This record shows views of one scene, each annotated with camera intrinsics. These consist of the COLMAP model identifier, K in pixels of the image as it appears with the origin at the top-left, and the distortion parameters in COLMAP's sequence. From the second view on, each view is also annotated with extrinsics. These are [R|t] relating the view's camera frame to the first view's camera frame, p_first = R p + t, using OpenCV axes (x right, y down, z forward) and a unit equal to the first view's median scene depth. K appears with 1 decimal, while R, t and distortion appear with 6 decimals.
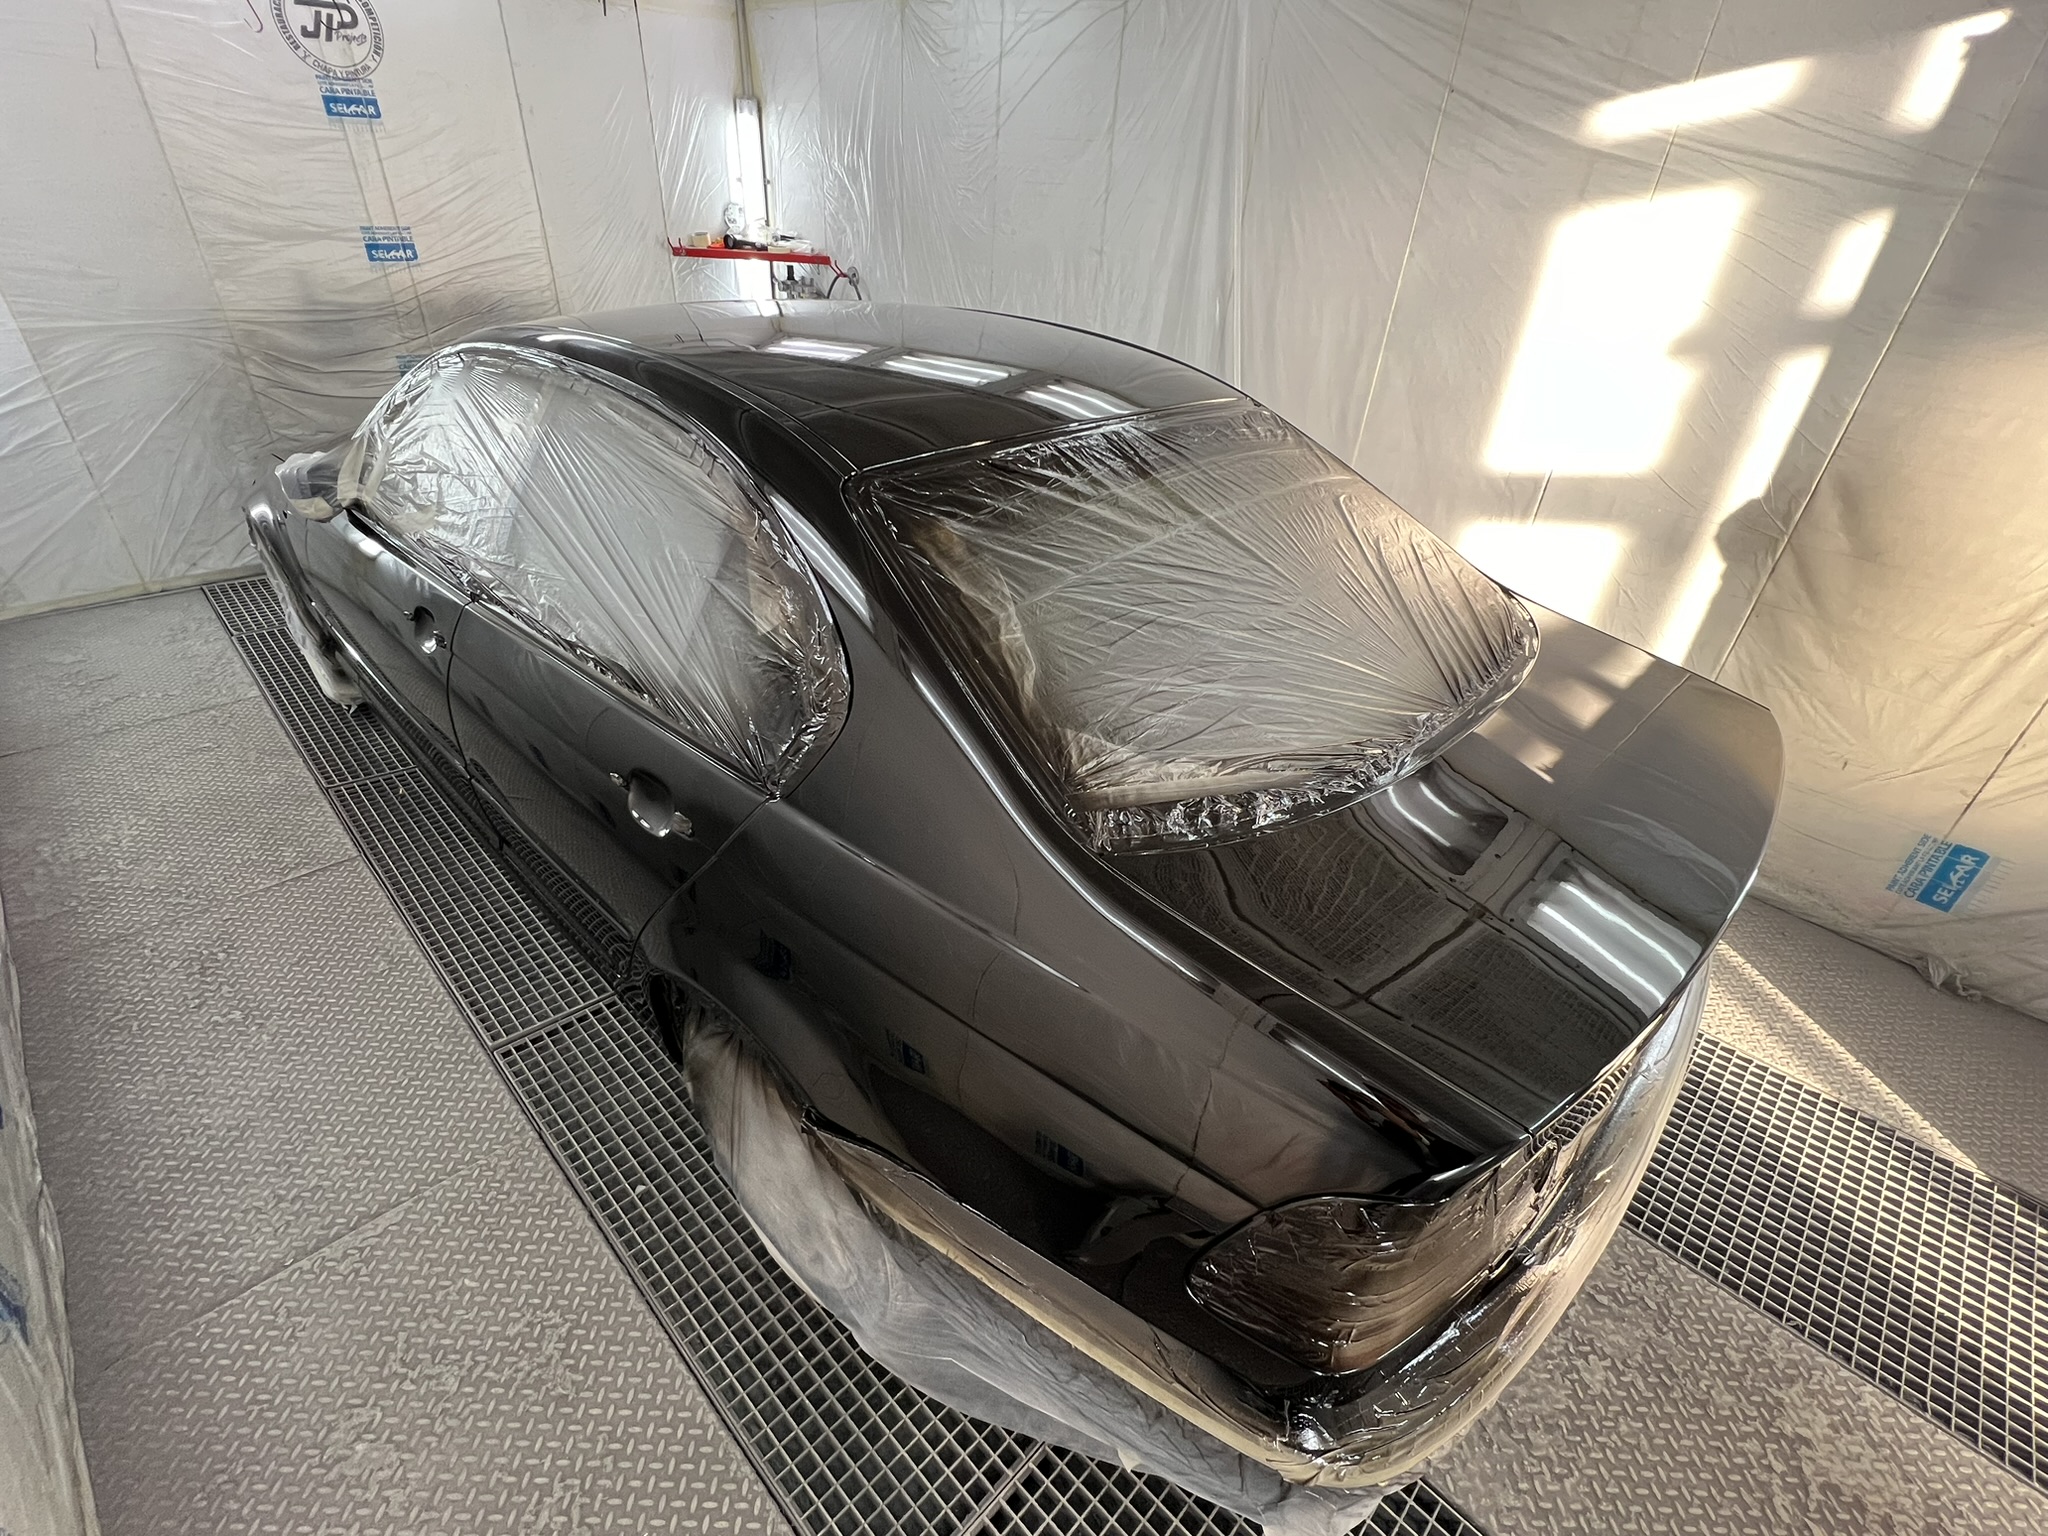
lens RADIAL K [[919.7, 0, 1013.1], [0, 919.7, 776.5], [0, 0, 1]] dist [-0.004148, -0.000096]
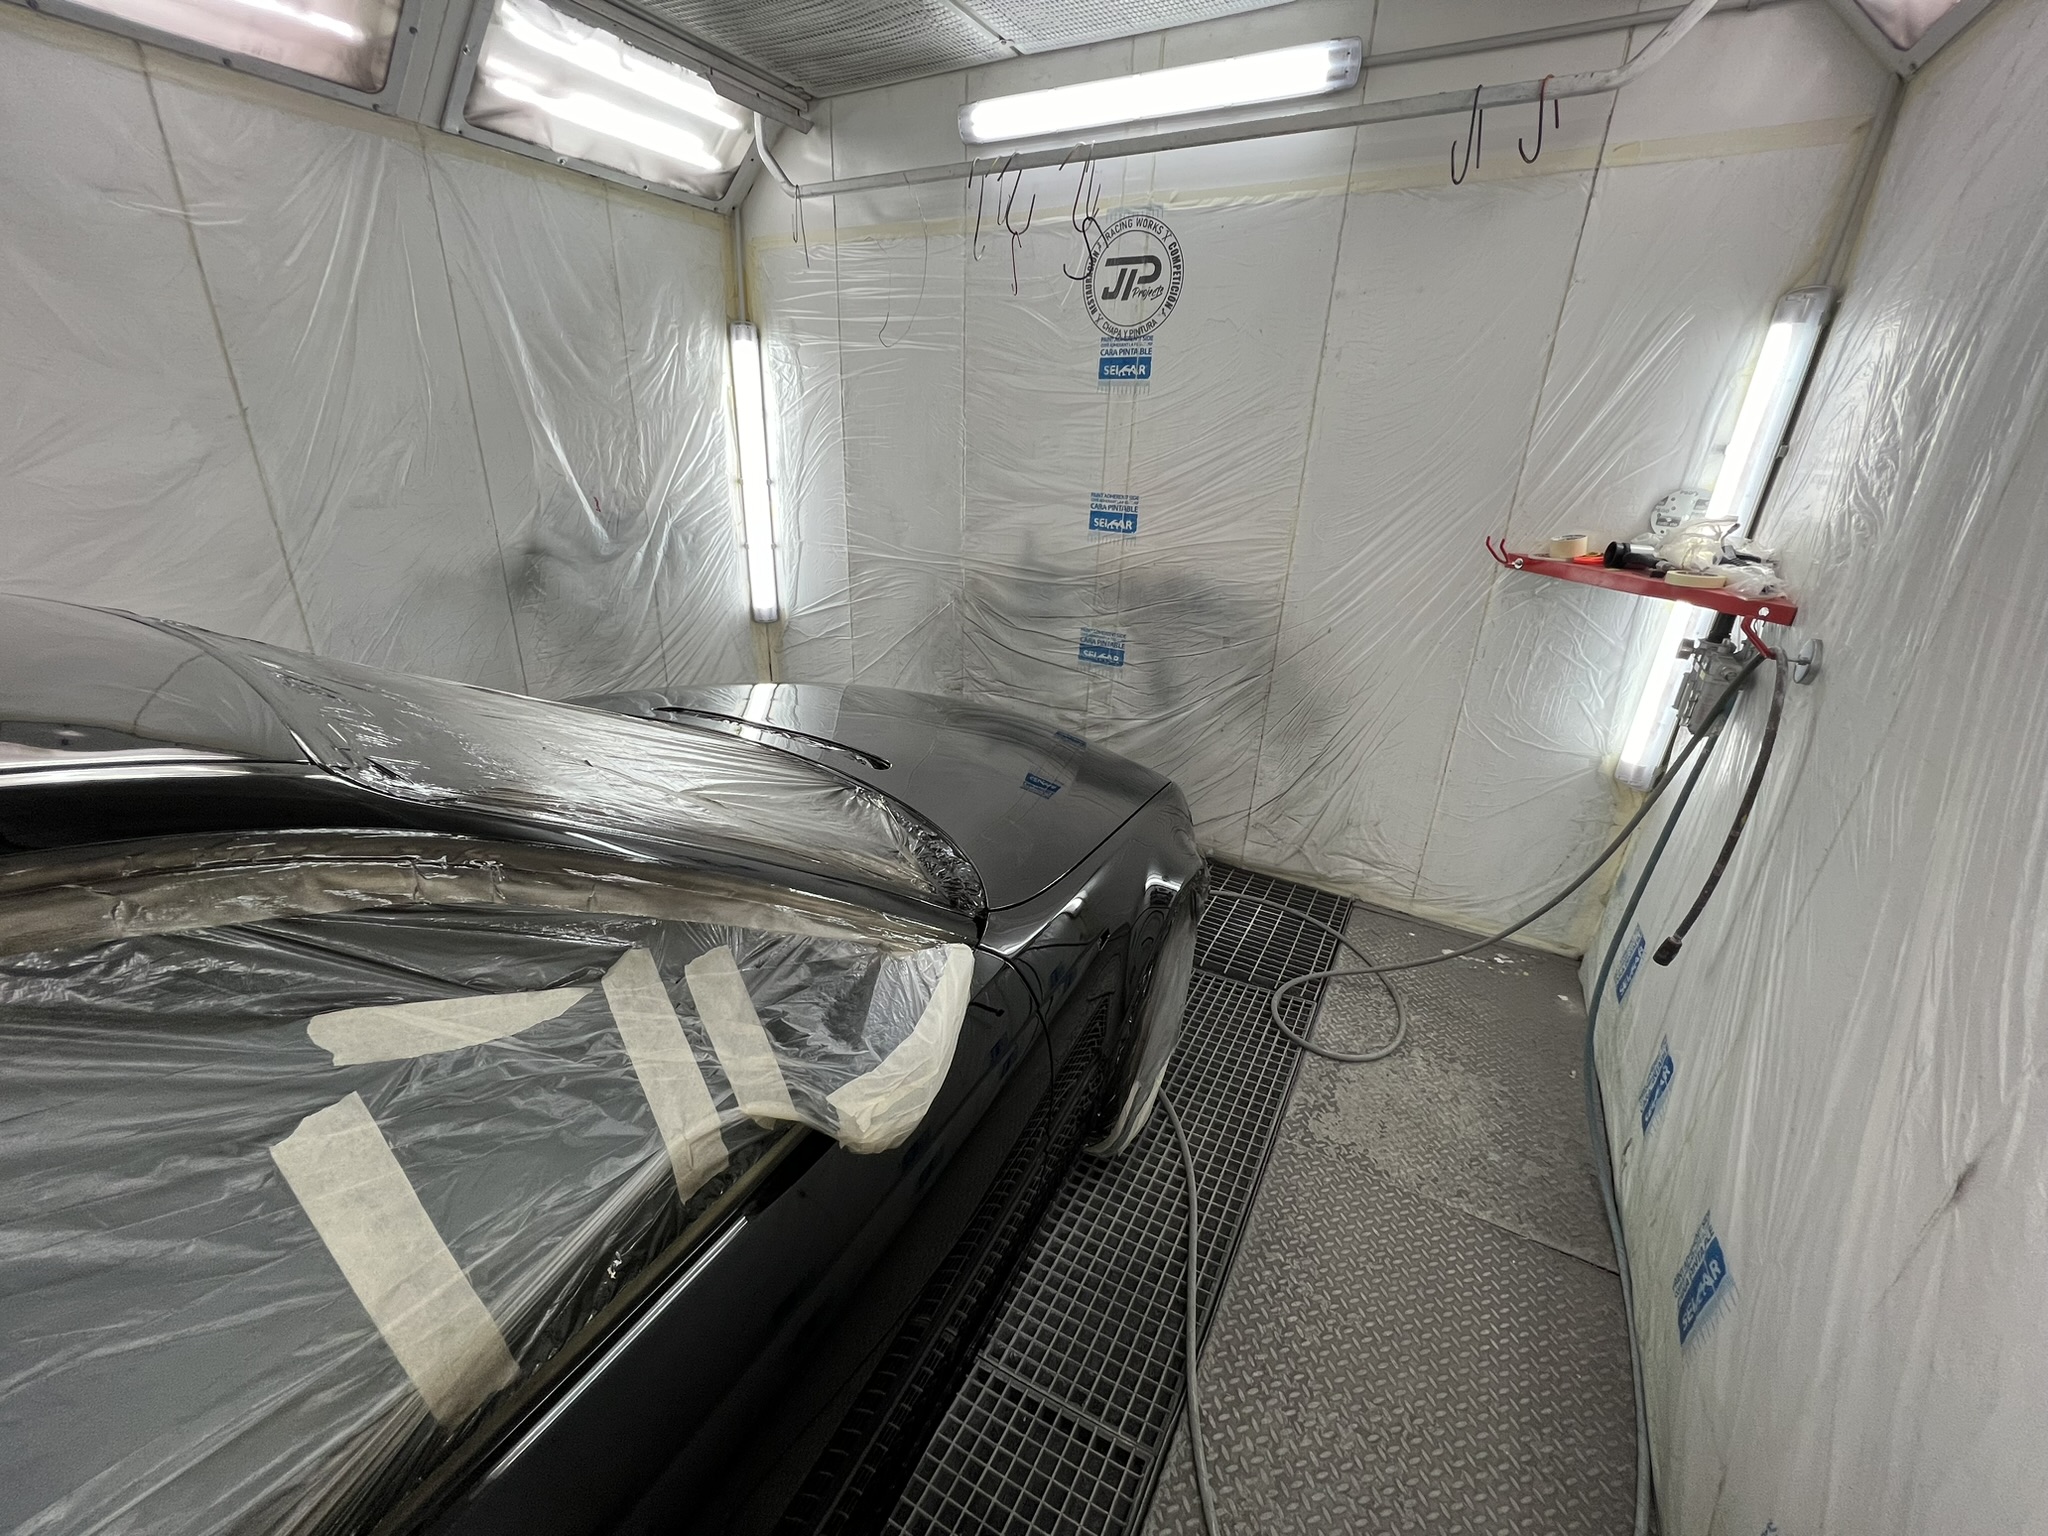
lens RADIAL K [[826.7, 0, 1024.0], [0, 826.7, 768.0], [0, 0, 1]] dist [0.001661, 0.000004]
pose [[0.286988, 0.328766, -0.899750, 0.182133], [-0.540433, 0.831080, 0.131295, -1.211500], [0.790930, 0.448575, 0.416186, 1.984271]]
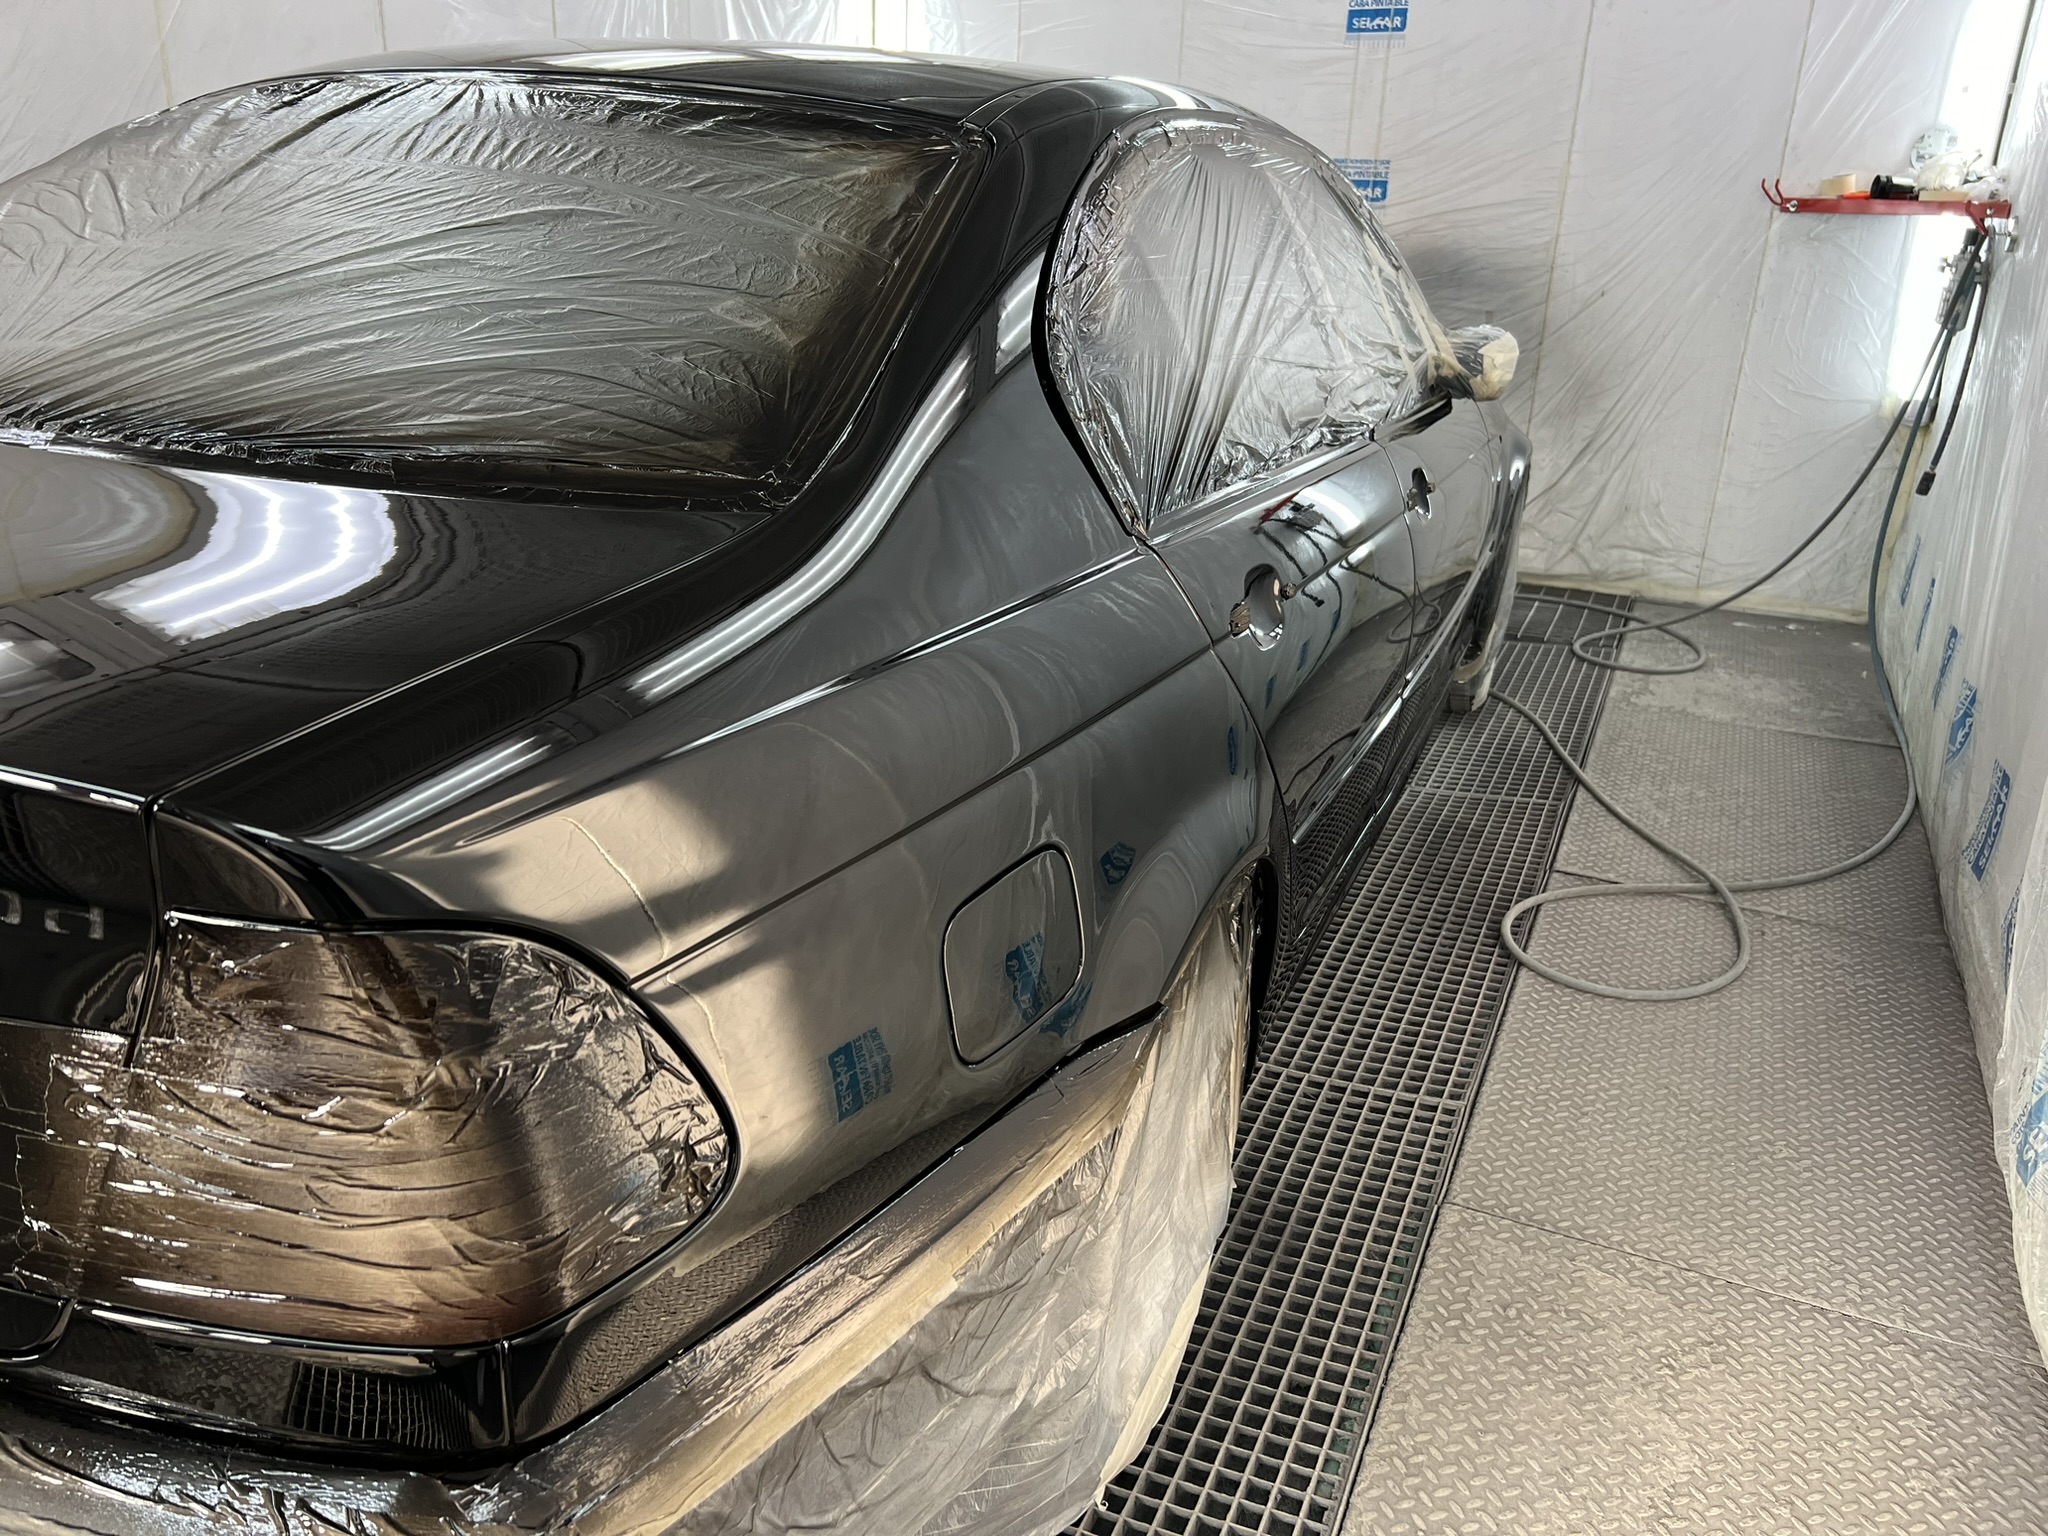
lens RADIAL K [[1557.1, 0, 1016.3], [0, 1557.1, 770.2], [0, 0, 1]] dist [0.046922, -0.052638]
pose [[0.365552, 0.298845, -0.881512, 1.464741], [-0.517267, 0.852572, 0.074530, -0.286923], [0.773826, 0.428733, 0.466242, 1.020849]]
